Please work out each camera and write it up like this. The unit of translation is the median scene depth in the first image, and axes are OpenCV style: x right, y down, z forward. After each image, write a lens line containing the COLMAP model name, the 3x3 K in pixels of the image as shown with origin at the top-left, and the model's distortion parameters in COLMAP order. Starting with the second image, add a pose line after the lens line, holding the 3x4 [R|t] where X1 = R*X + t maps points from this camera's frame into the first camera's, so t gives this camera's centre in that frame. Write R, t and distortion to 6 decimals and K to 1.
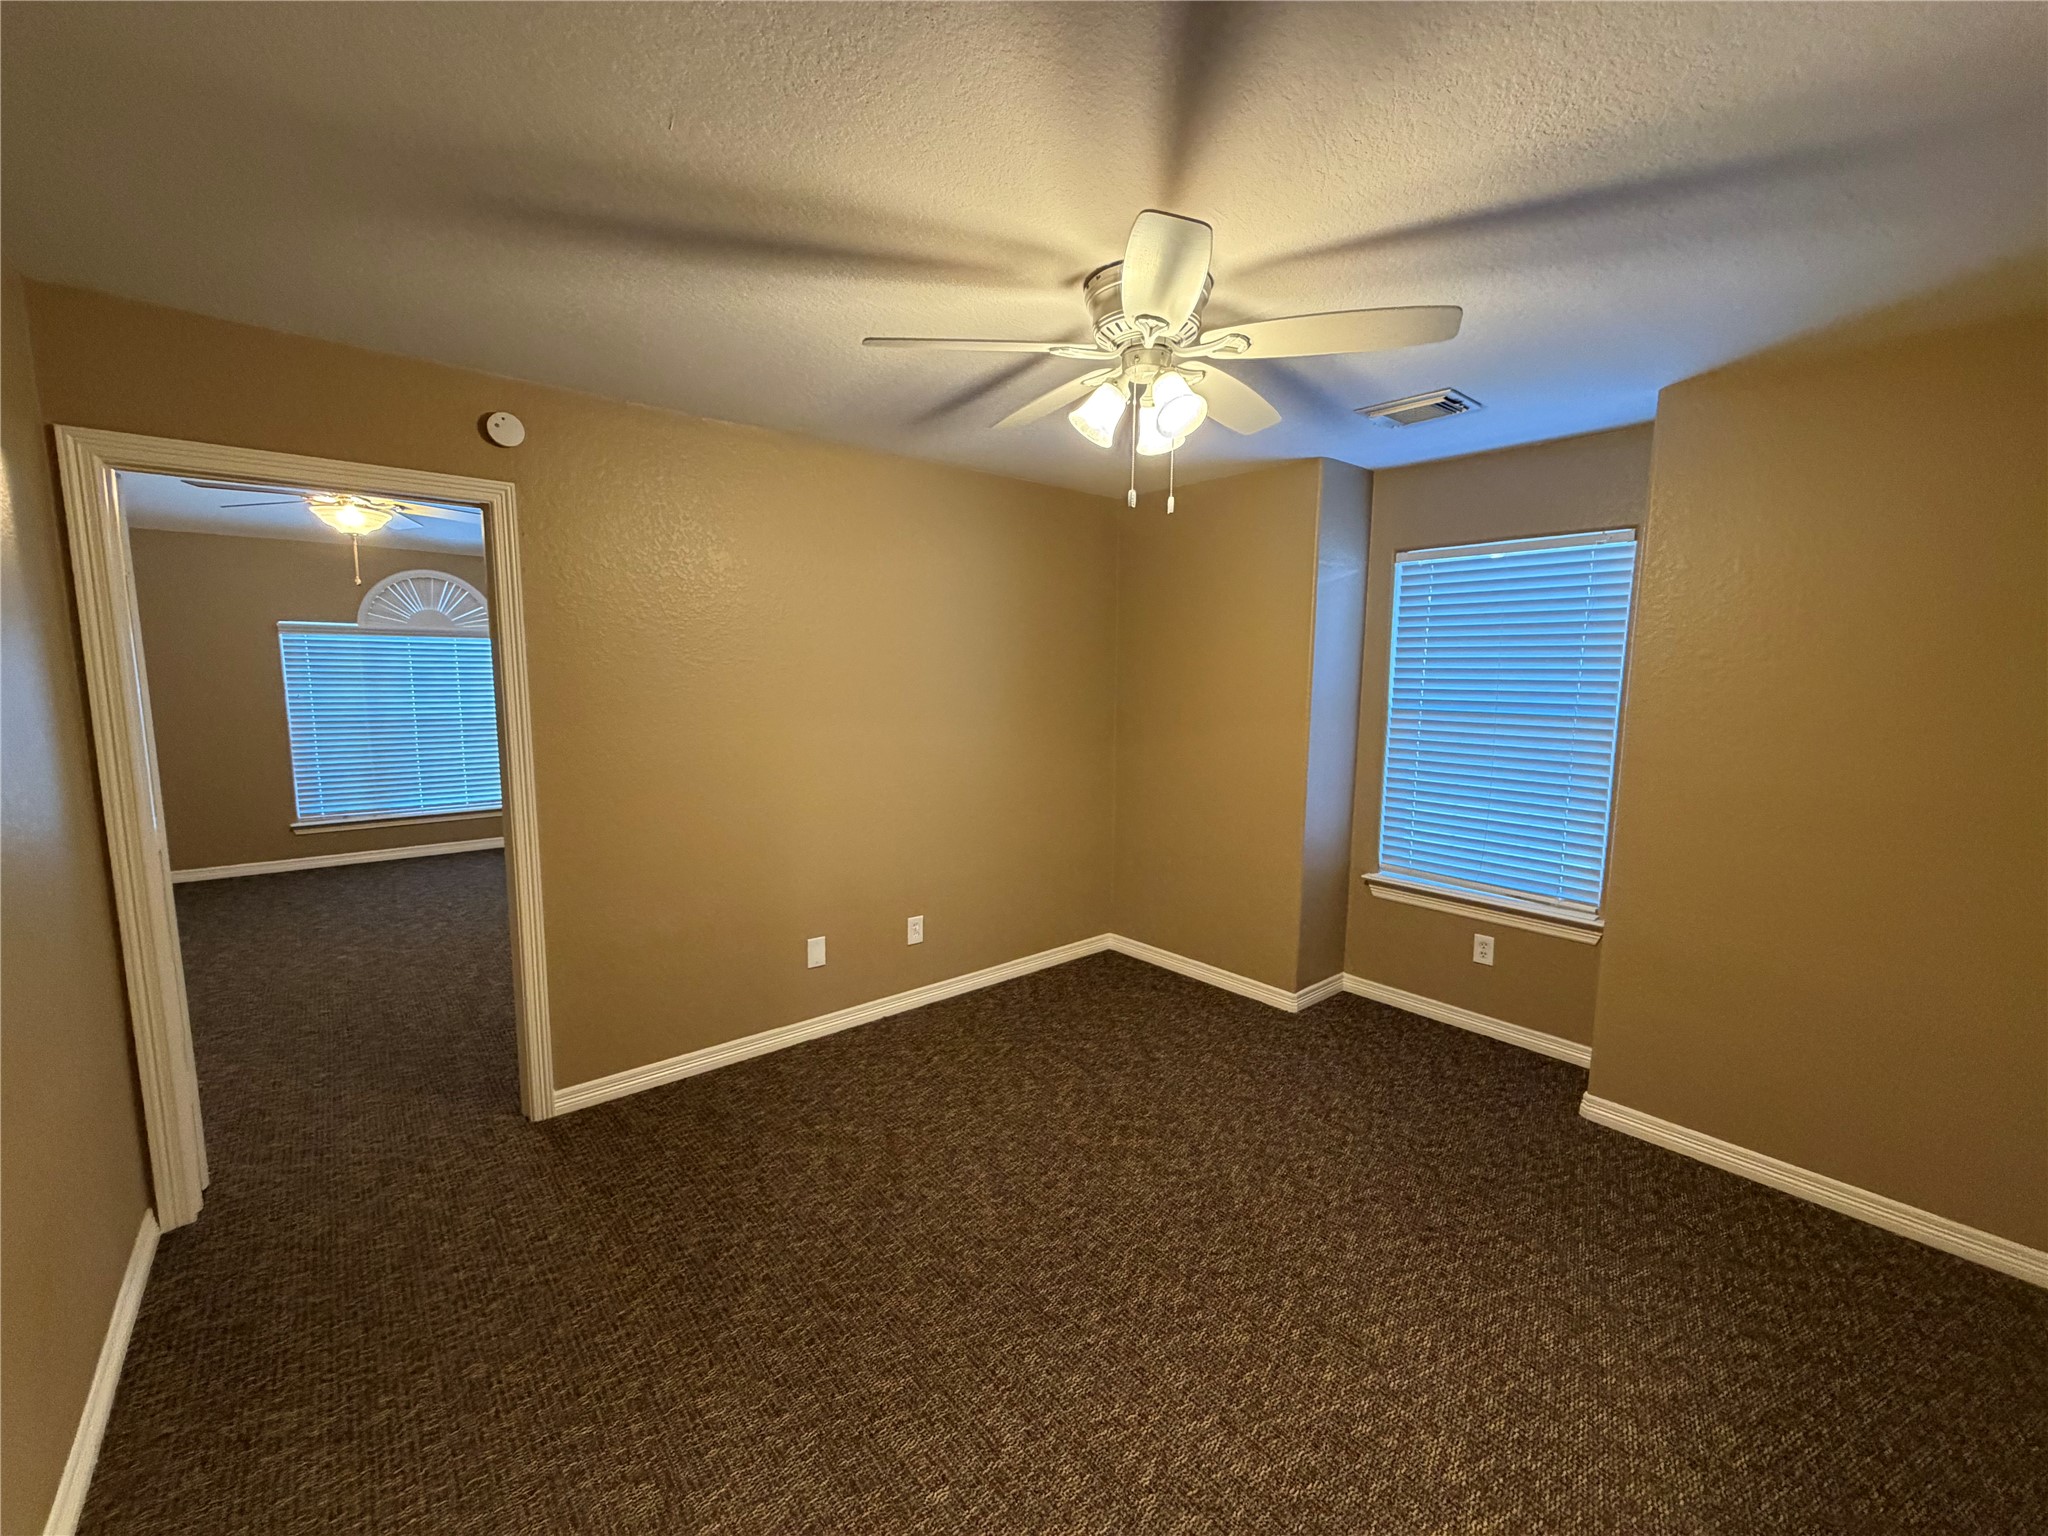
lens RADIAL K [[817.0, 0, 1022.3], [0, 817.0, 768.3], [0, 0, 1]] dist [-0.001106, 0.000932]
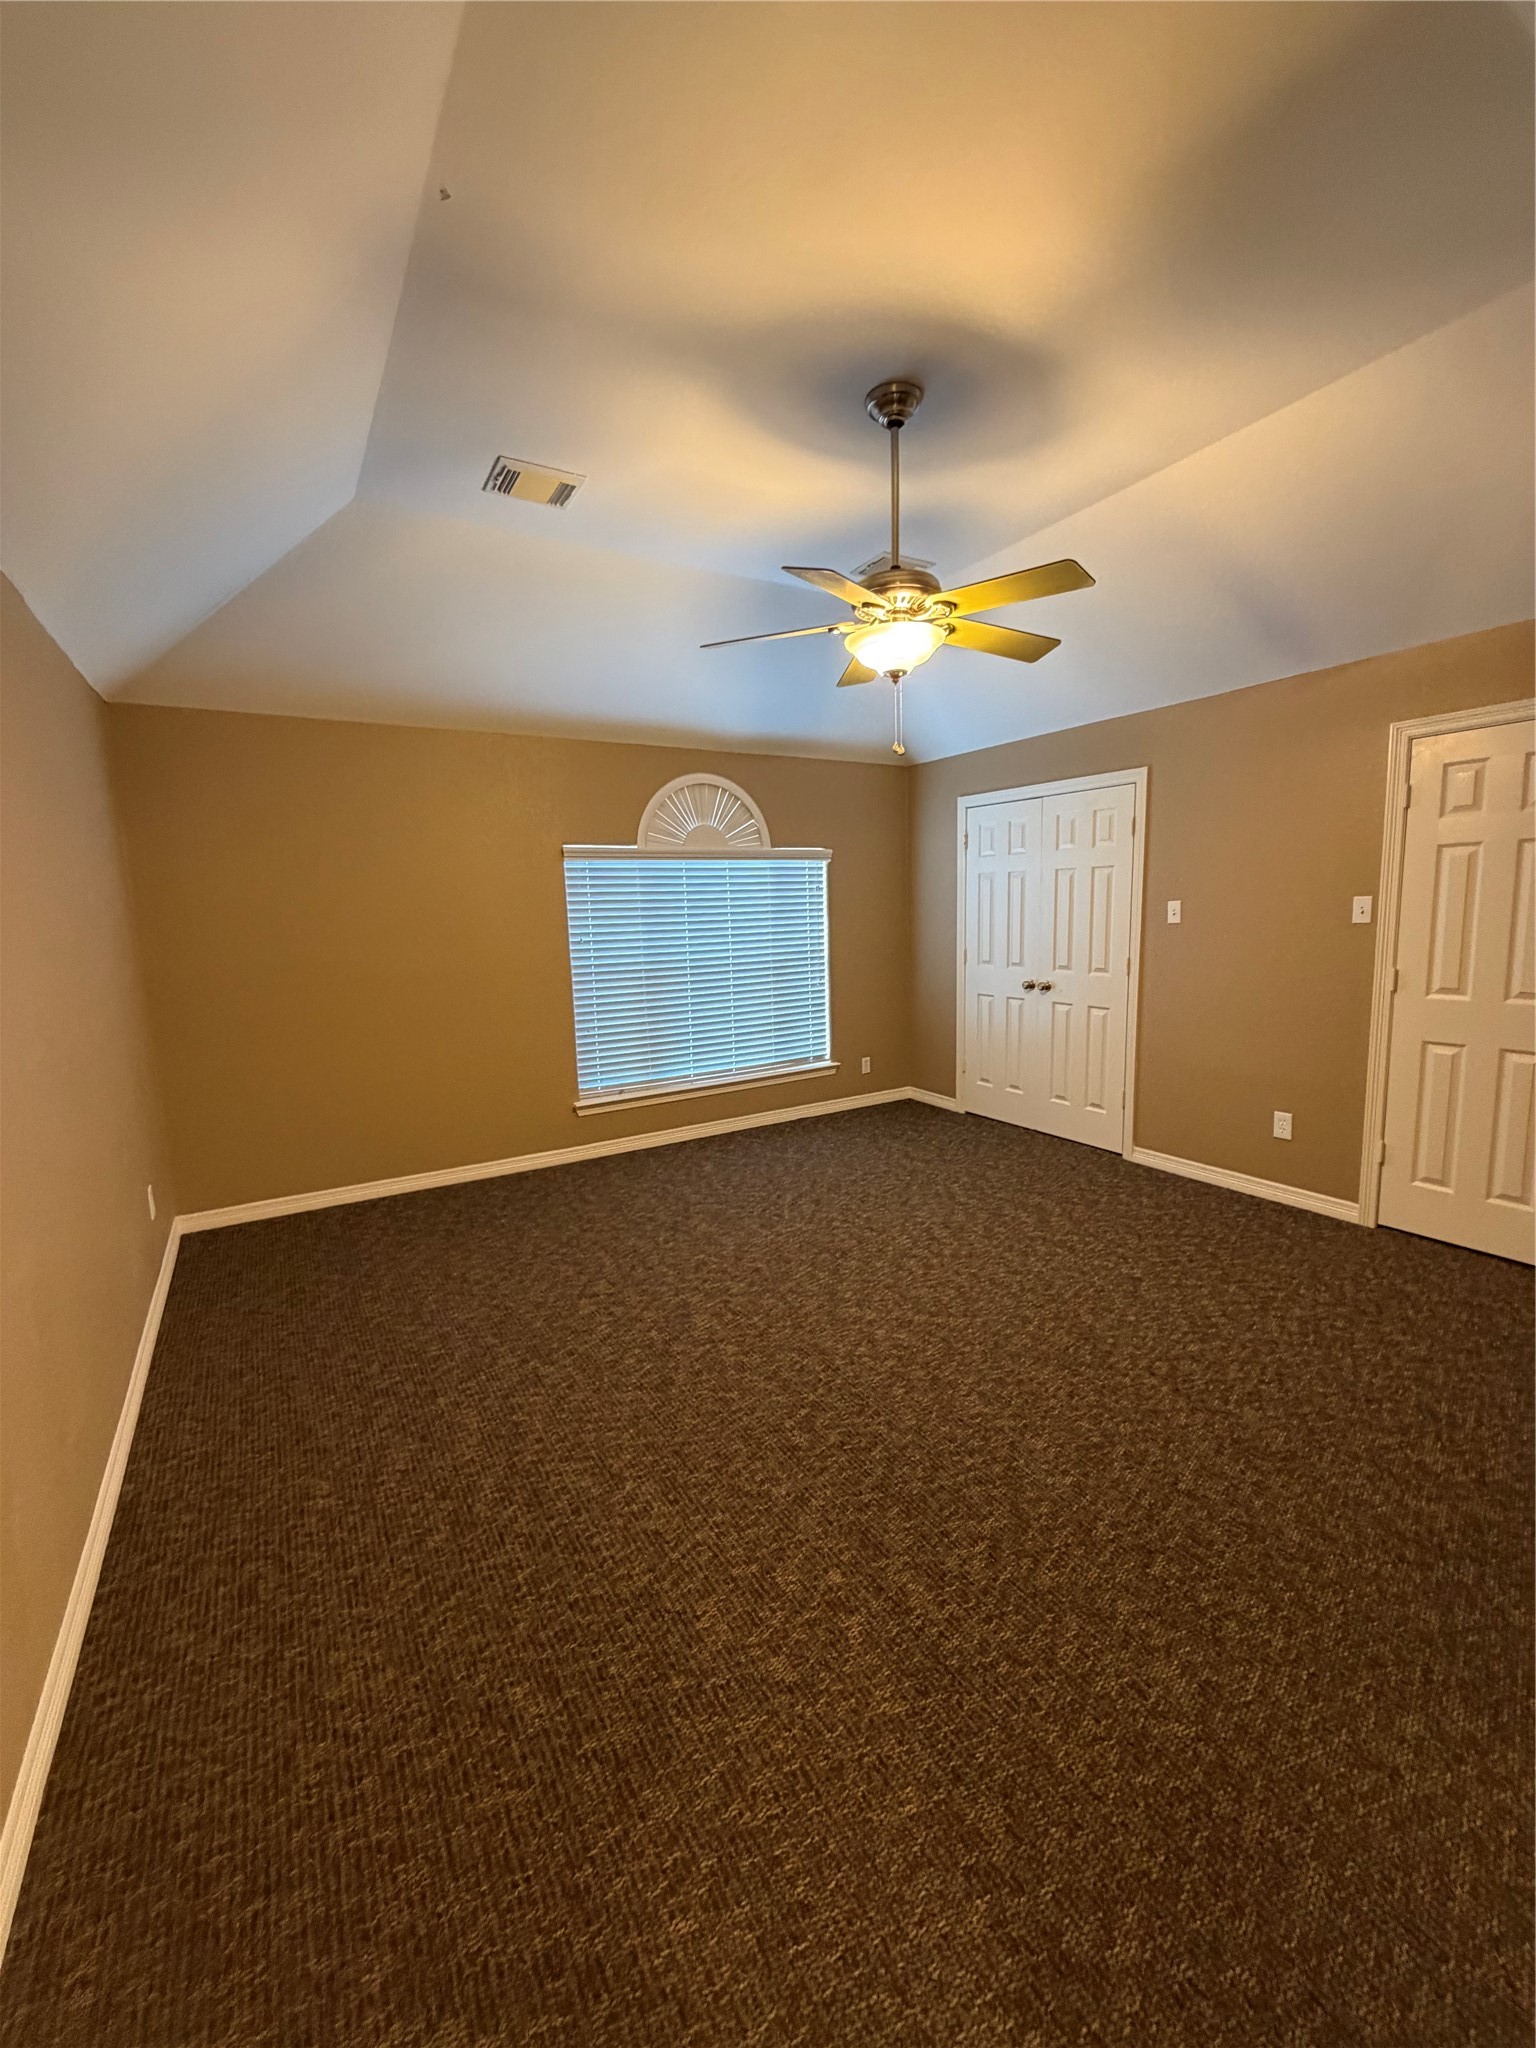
lens RADIAL K [[817.0, 0, 769.3], [0, 817.0, 1014.5], [0, 0, 1]] dist [-0.001106, 0.000932]
pose [[0.987753, -0.019467, -0.154805, -0.584256], [0.021487, 0.999704, 0.011385, -0.022087], [0.154538, -0.014572, 0.987879, 0.250642]]
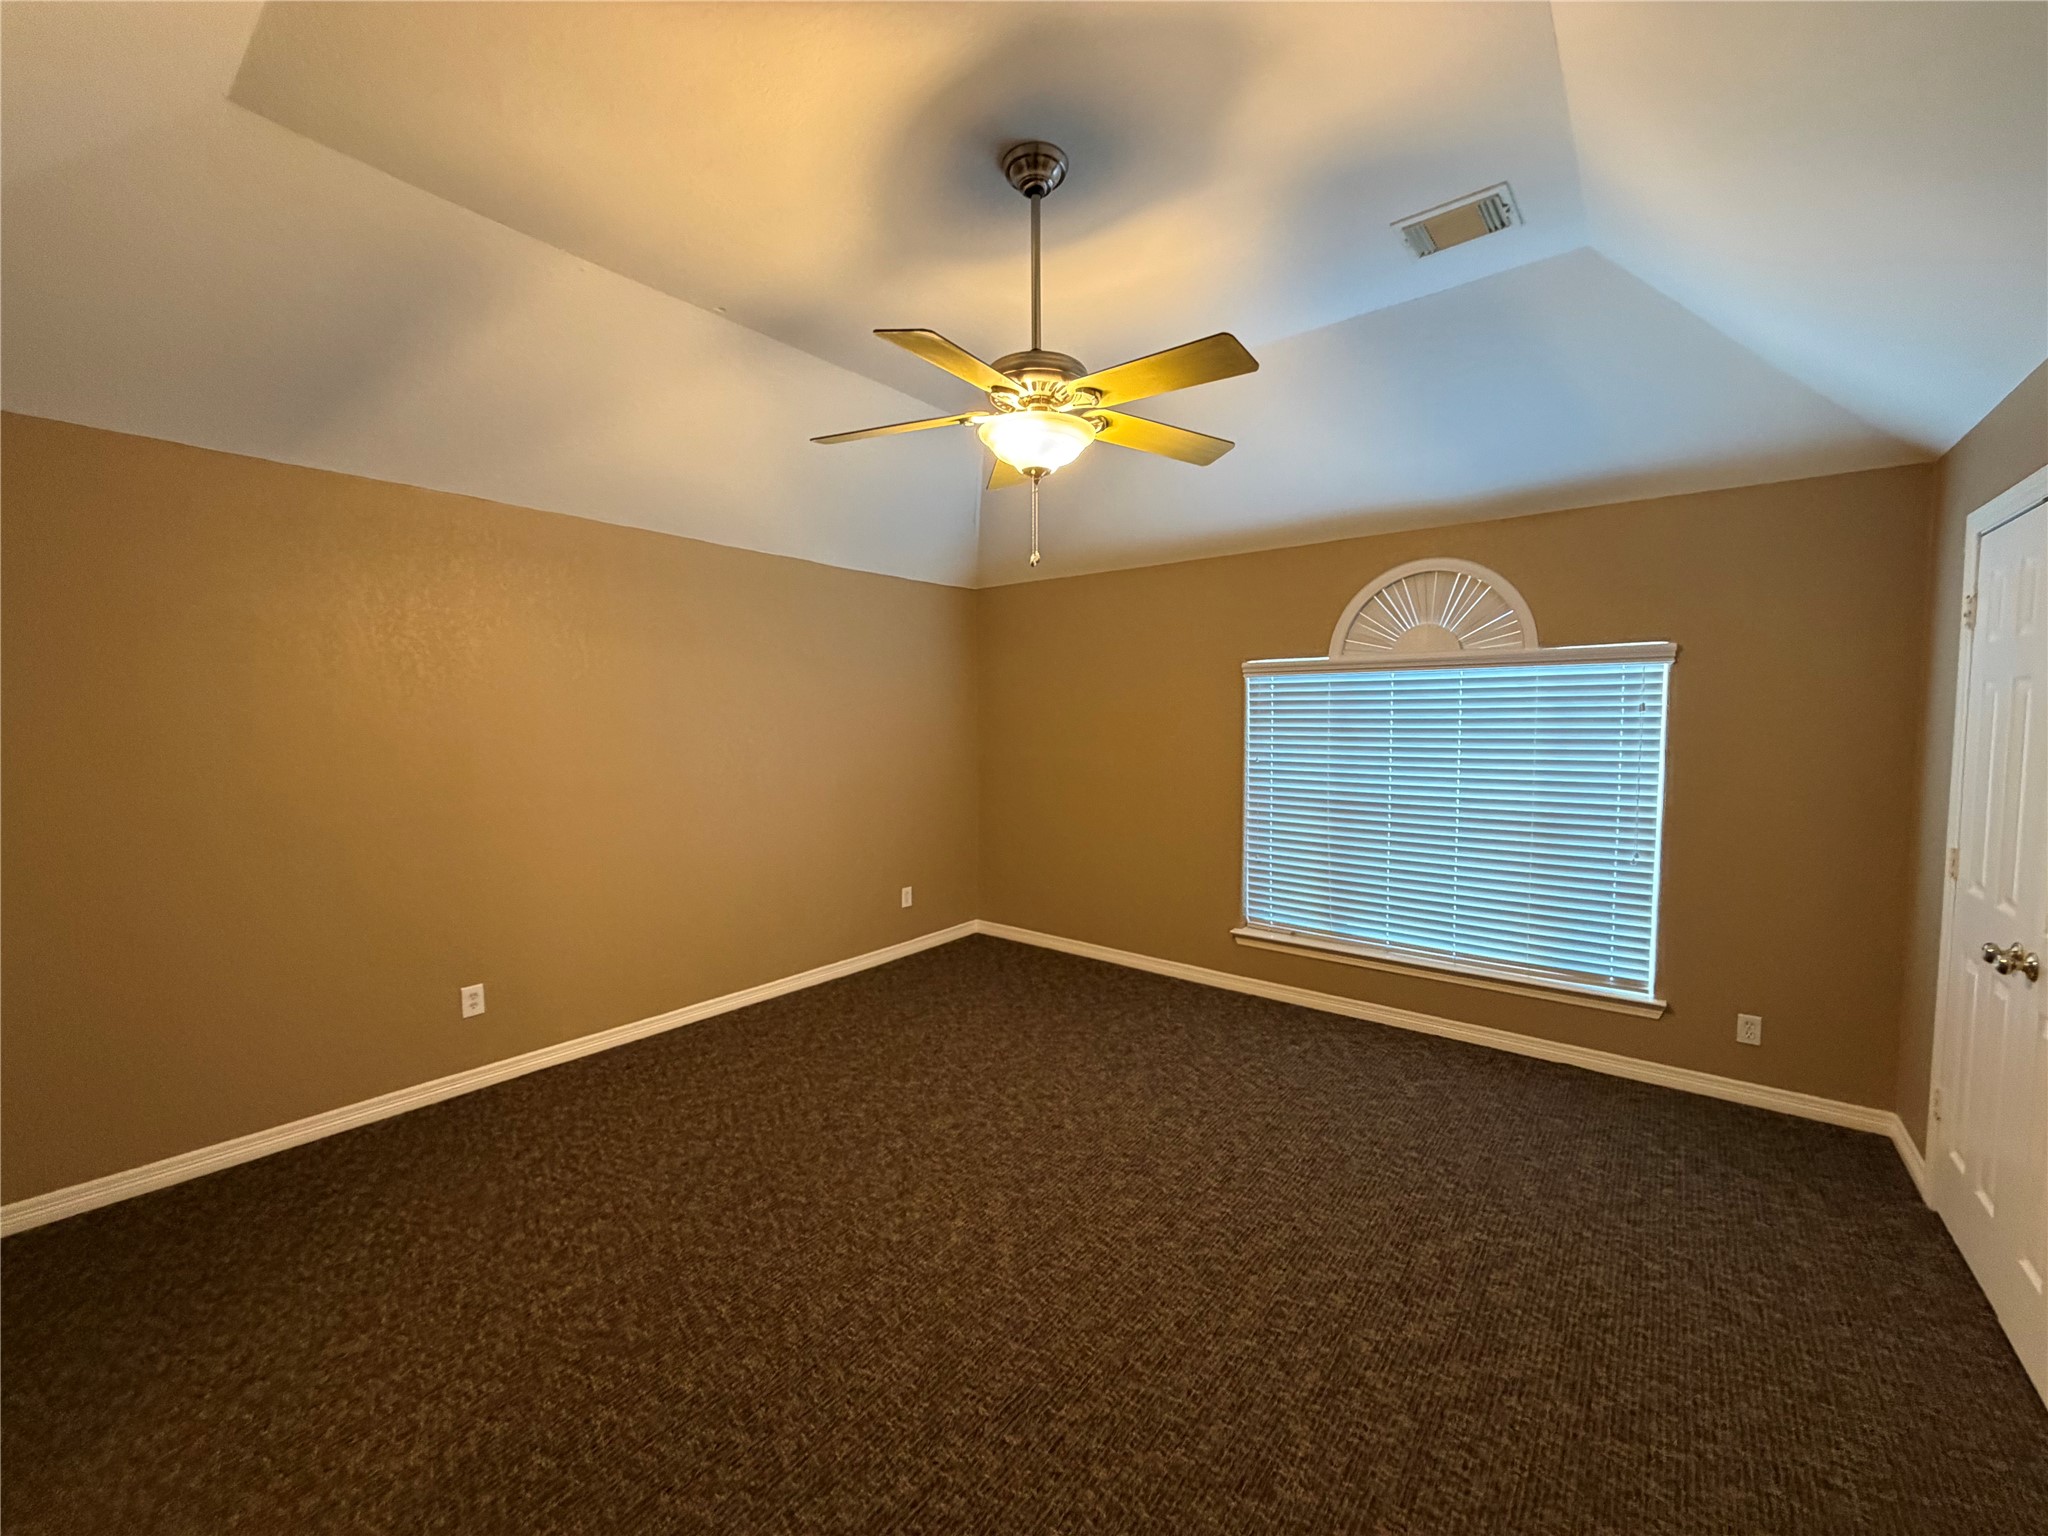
lens RADIAL K [[817.0, 0, 1022.4], [0, 817.0, 768.8], [0, 0, 1]] dist [-0.001106, 0.000932]
pose [[0.191455, 0.048763, -0.980289, -0.200412], [-0.116283, 0.992858, 0.026677, -0.075454], [0.974589, 0.108884, 0.195758, 0.644323]]
